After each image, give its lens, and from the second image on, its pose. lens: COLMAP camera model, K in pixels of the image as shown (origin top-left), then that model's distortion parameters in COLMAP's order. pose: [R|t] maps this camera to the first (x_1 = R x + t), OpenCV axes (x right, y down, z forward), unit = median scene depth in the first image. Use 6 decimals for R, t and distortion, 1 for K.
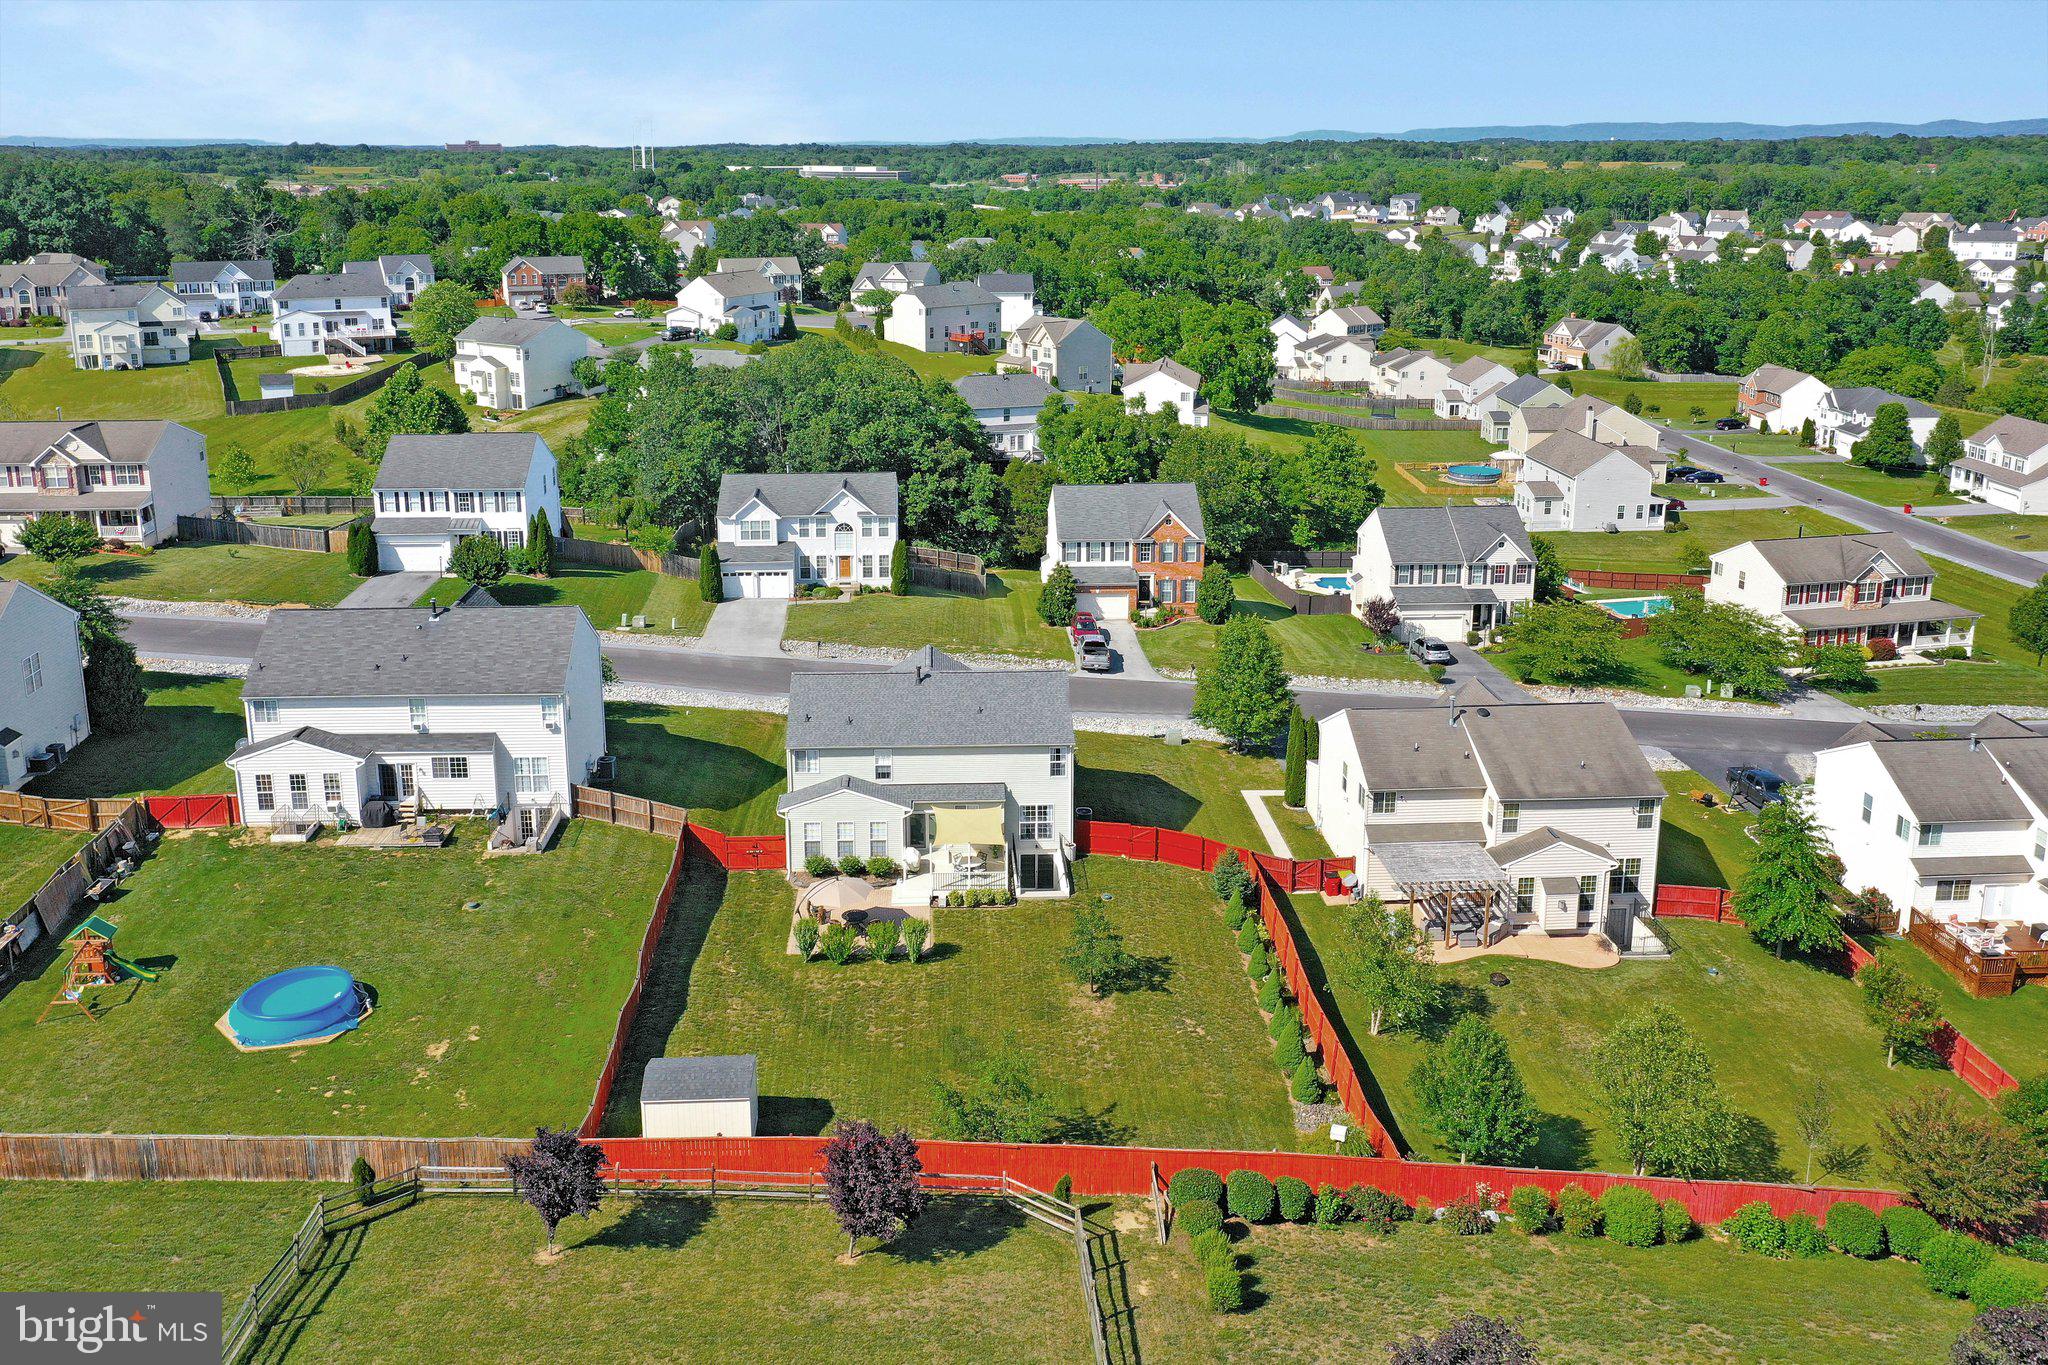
lens RADIAL K [[1656.1, 0, 981.4], [0, 1656.1, 543.4], [0, 0, 1]] dist [0.003961, -0.003145]
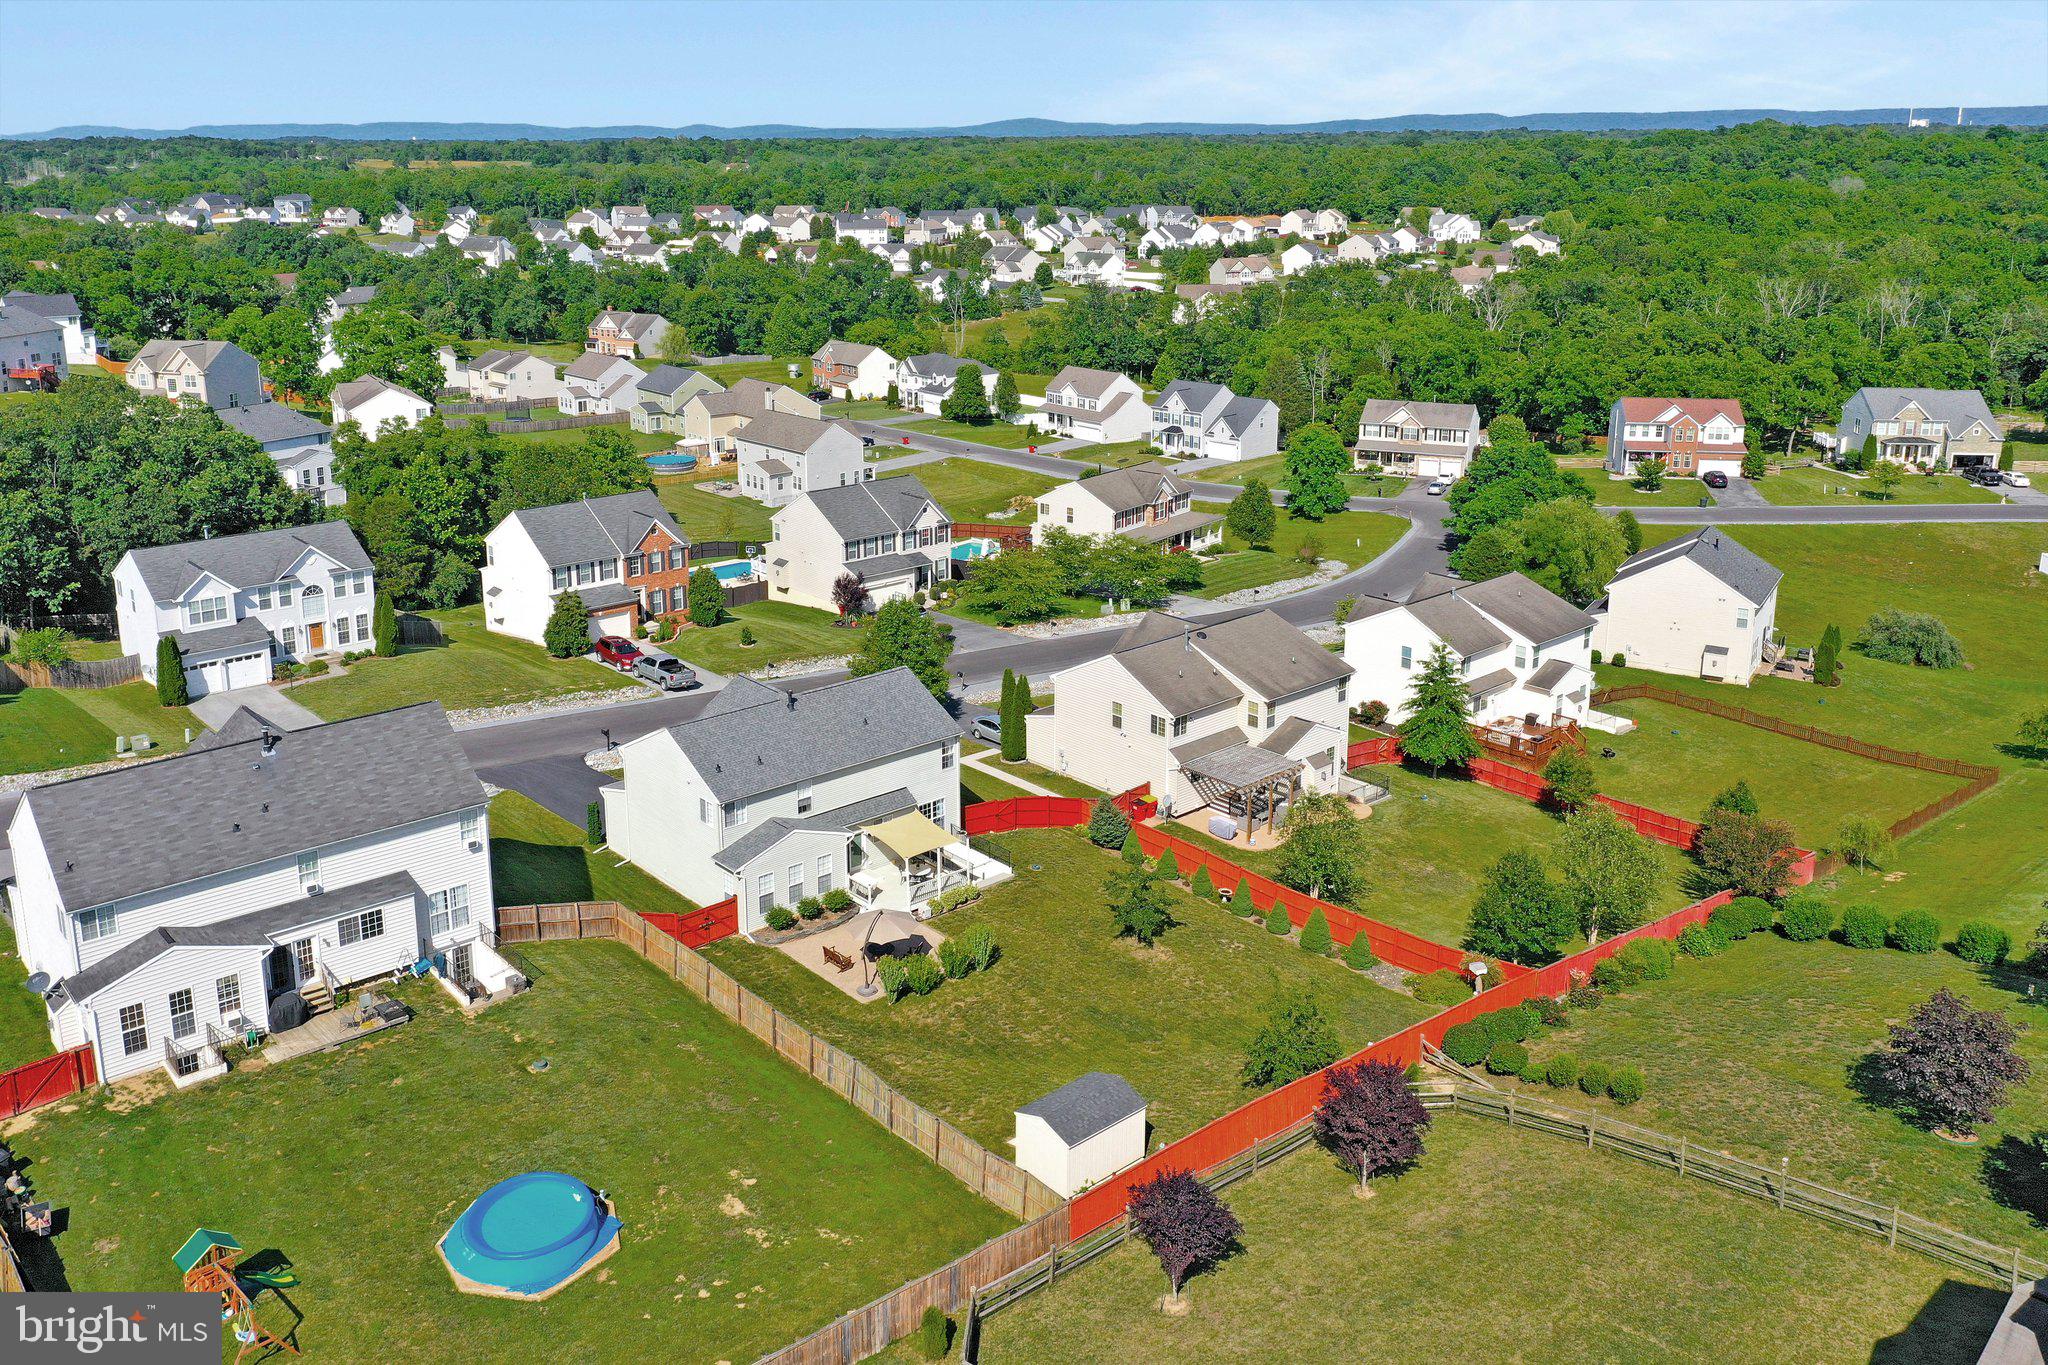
lens RADIAL K [[1656.1, 0, 981.4], [0, 1656.1, 543.4], [0, 0, 1]] dist [0.003961, -0.003145]
pose [[0.781142, -0.142094, 0.607969, -0.328279], [0.141848, 0.988684, 0.048823, -0.026196], [-0.608027, 0.048102, 0.792458, 0.108266]]
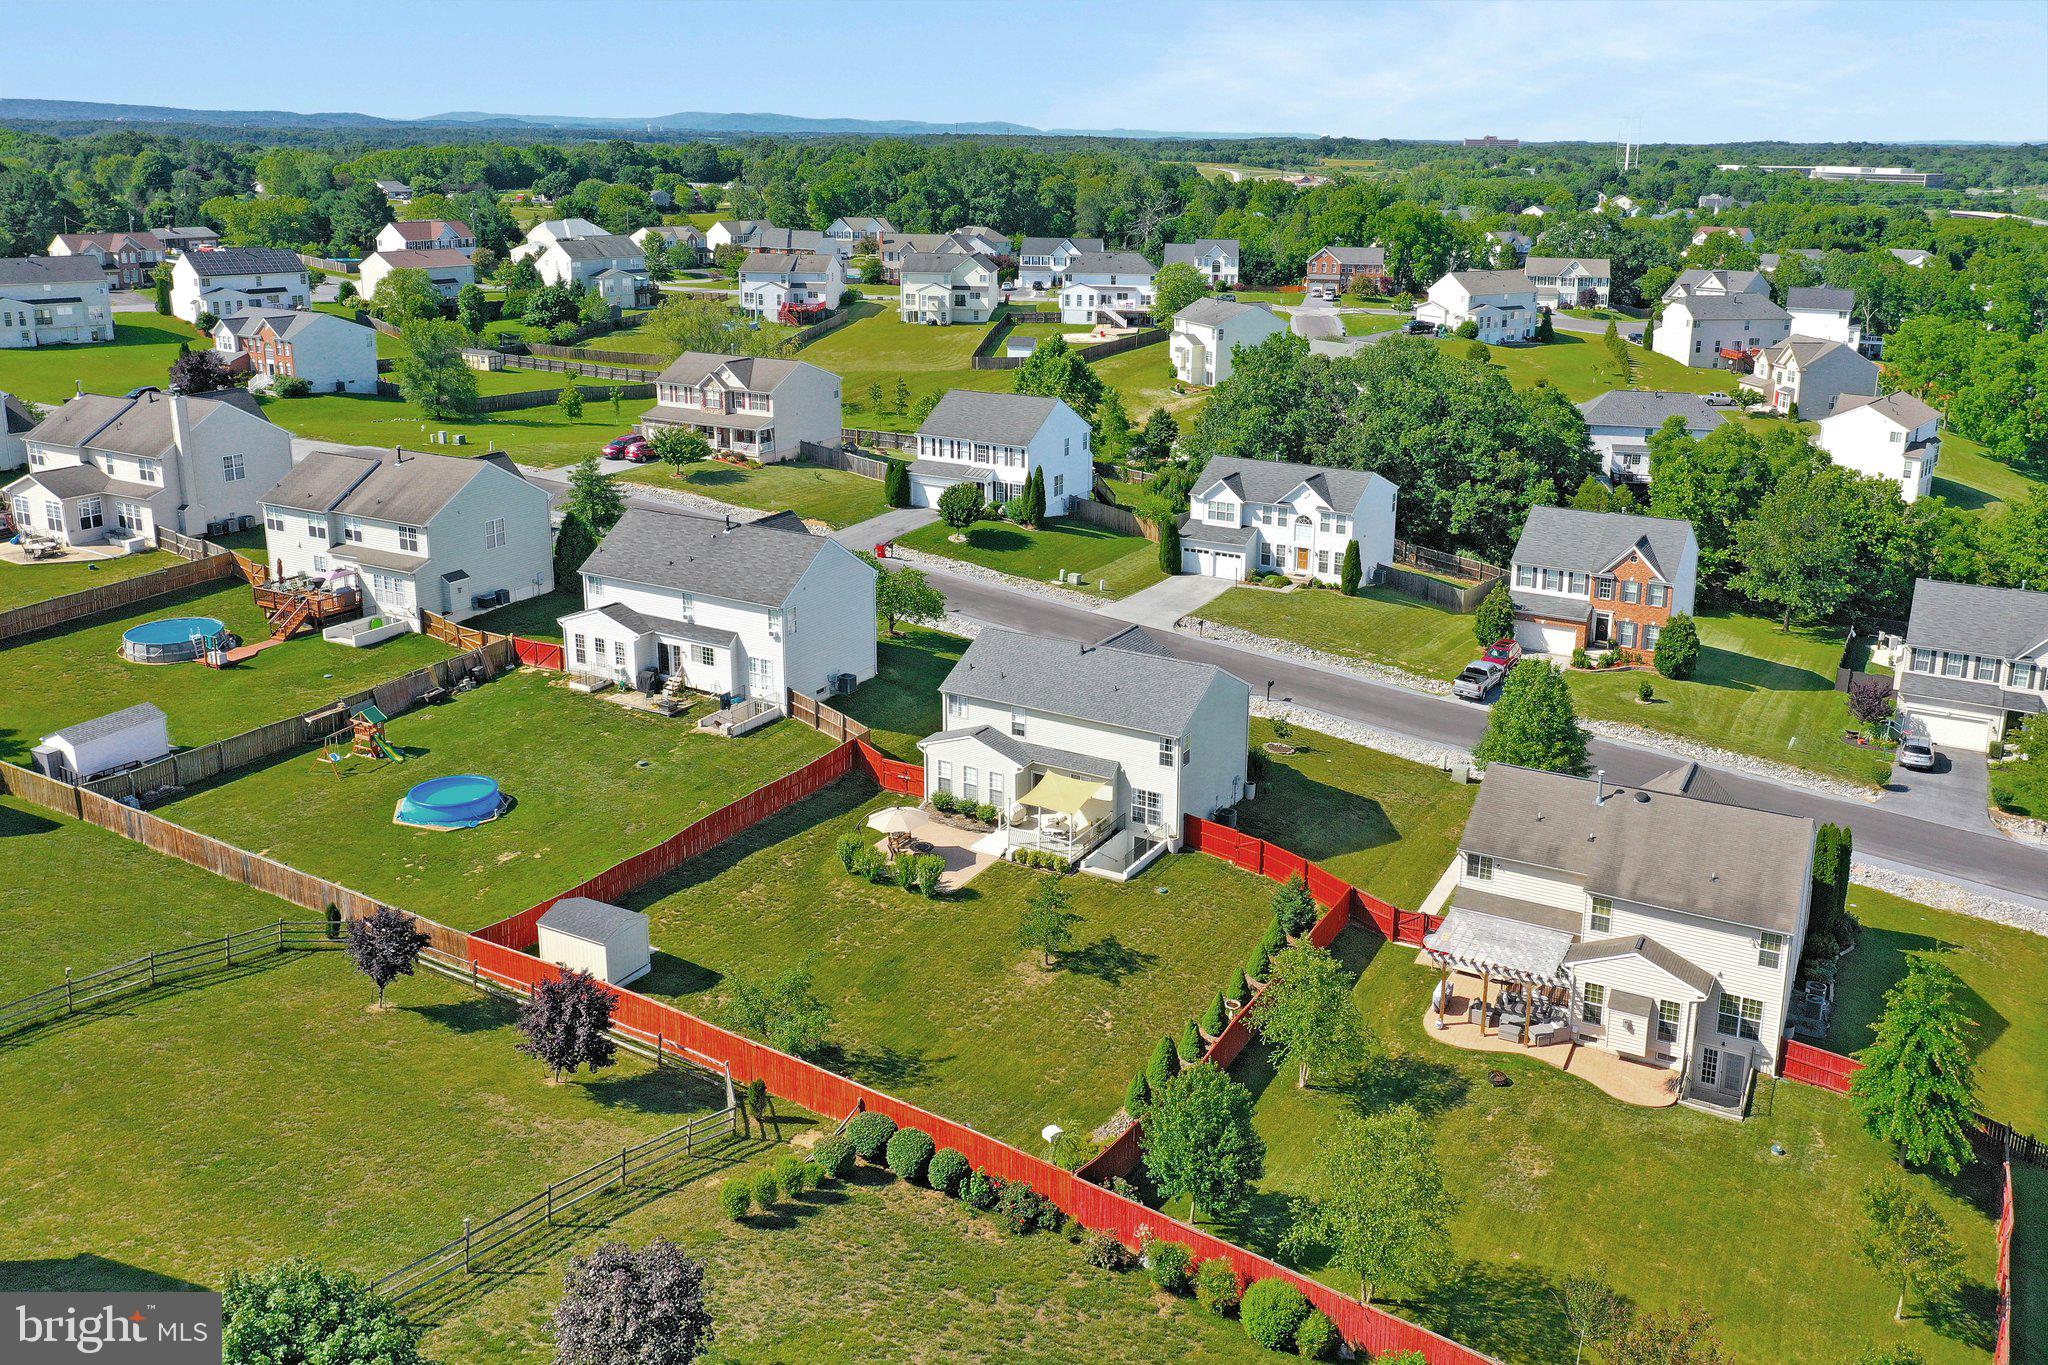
lens RADIAL K [[1635.5, 0, 1071.4], [0, 1635.5, 568.7], [0, 0, 1]] dist [0.004258, -0.000974]
pose [[0.858765, 0.141807, -0.492354, 0.288788], [-0.132214, 0.989724, 0.054451, -0.015553], [0.495017, 0.018335, 0.868690, 0.063372]]
